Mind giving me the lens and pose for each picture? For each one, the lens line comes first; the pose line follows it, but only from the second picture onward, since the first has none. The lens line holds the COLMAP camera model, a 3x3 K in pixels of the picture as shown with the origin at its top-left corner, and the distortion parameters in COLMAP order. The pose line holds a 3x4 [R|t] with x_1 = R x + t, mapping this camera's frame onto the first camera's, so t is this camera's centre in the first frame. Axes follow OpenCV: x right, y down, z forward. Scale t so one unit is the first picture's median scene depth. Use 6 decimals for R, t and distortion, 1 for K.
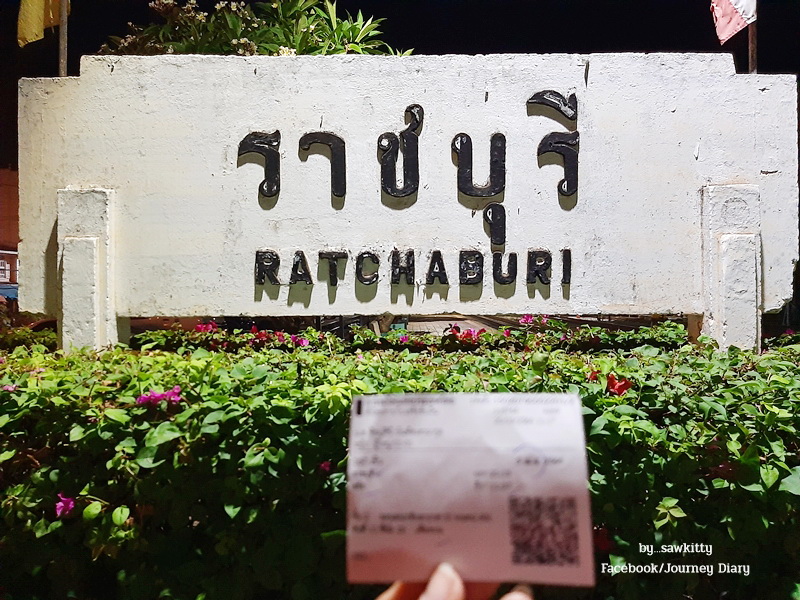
lens RADIAL K [[629.0, 0, 400.1], [0, 629.0, 300.8], [0, 0, 1]] dist [0.008810, -0.011483]
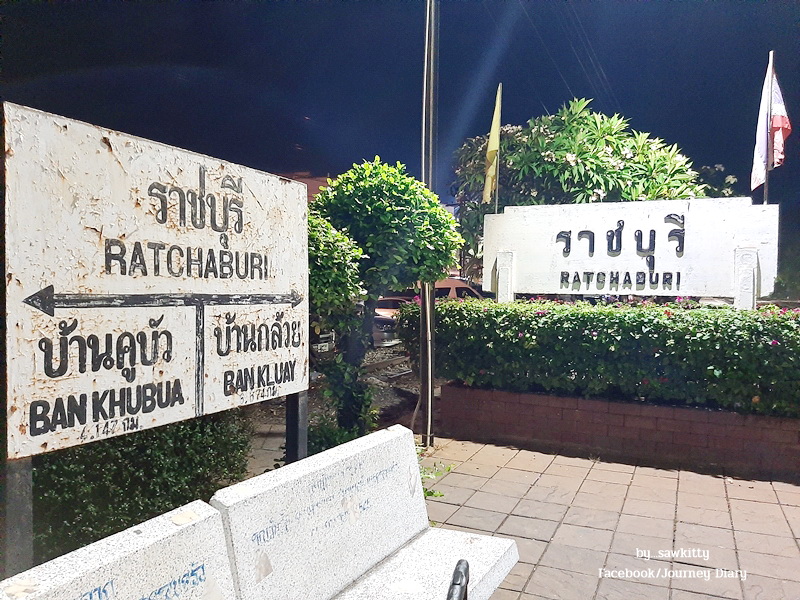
lens RADIAL K [[629.0, 0, 389.1], [0, 629.0, 322.6], [0, 0, 1]] dist [0.008810, -0.011483]
pose [[0.910341, 0.042797, -0.411640, 0.255834], [-0.019940, 0.998019, 0.059663, -0.000240], [0.413378, -0.046105, 0.909391, -1.997450]]
